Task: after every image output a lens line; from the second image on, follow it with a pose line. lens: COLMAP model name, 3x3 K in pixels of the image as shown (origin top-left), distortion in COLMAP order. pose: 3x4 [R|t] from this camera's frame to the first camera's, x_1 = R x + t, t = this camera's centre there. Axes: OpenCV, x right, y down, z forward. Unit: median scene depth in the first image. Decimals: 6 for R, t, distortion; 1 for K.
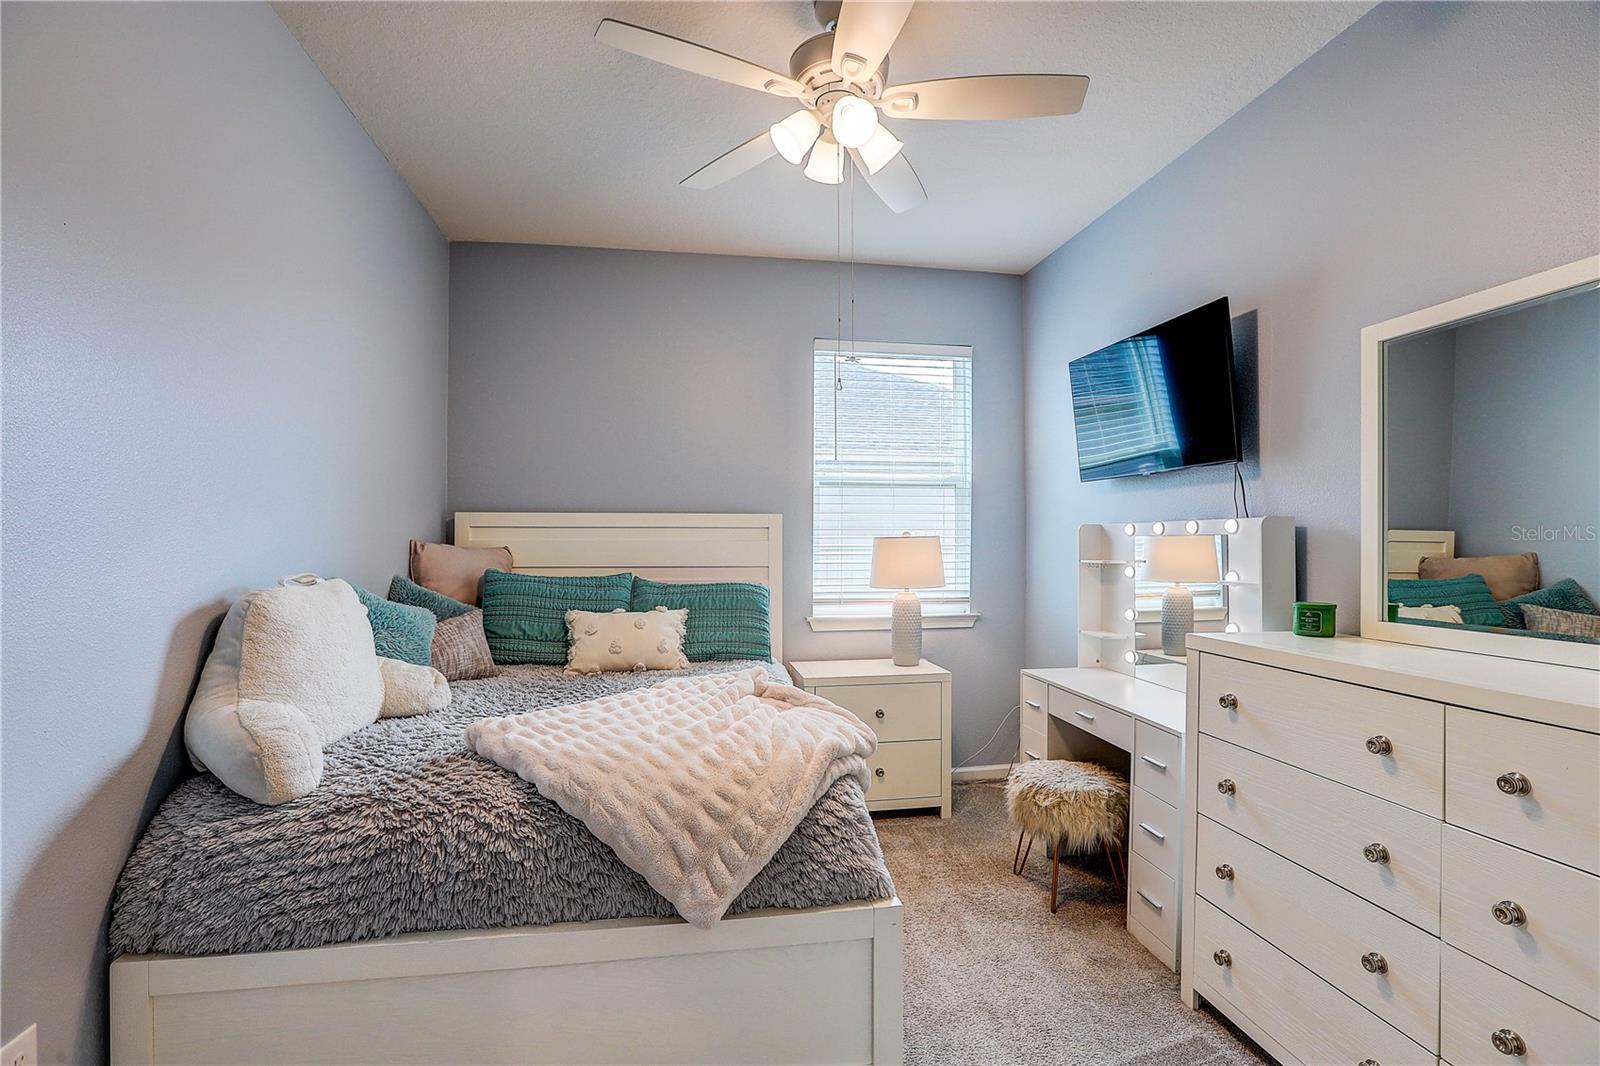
lens RADIAL K [[727.5, 0, 795.8], [0, 727.5, 532.9], [0, 0, 1]] dist [-0.059731, 0.029027]
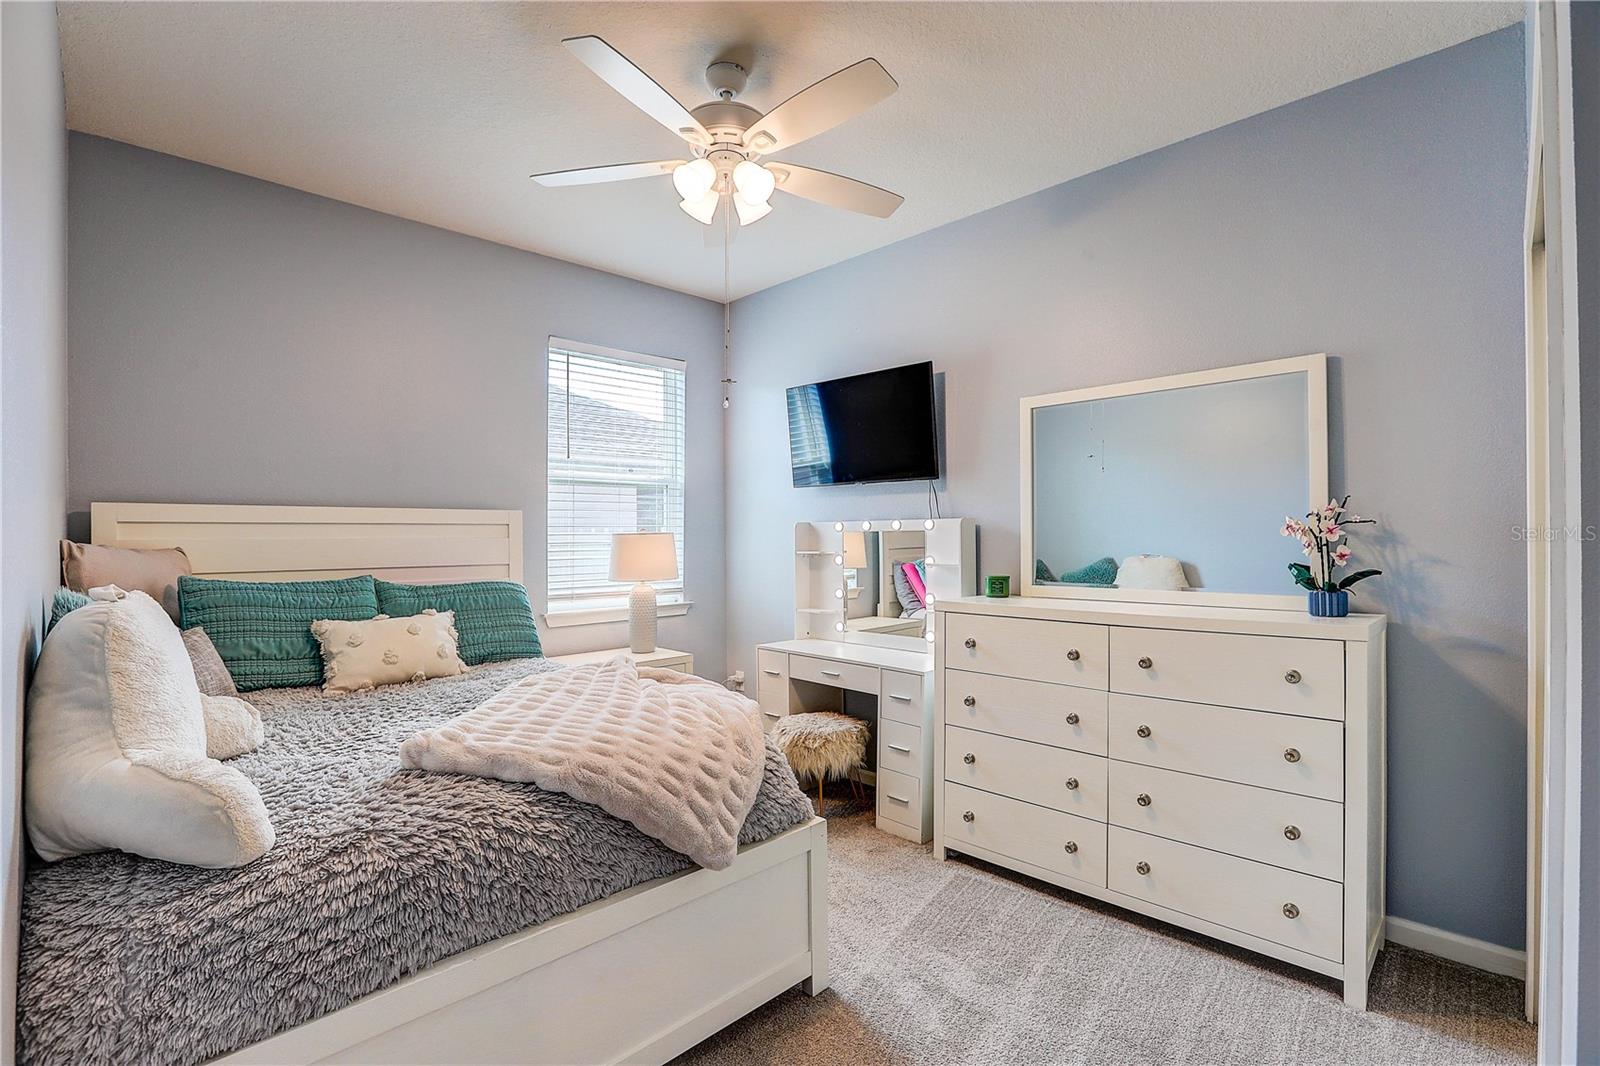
lens RADIAL K [[727.5, 0, 795.8], [0, 727.5, 532.9], [0, 0, 1]] dist [-0.059731, 0.029027]
pose [[0.819389, -0.003749, 0.573226, -0.441133], [0.001245, 0.999988, 0.004760, 0.000246], [-0.573237, -0.003187, 0.819384, -0.016496]]
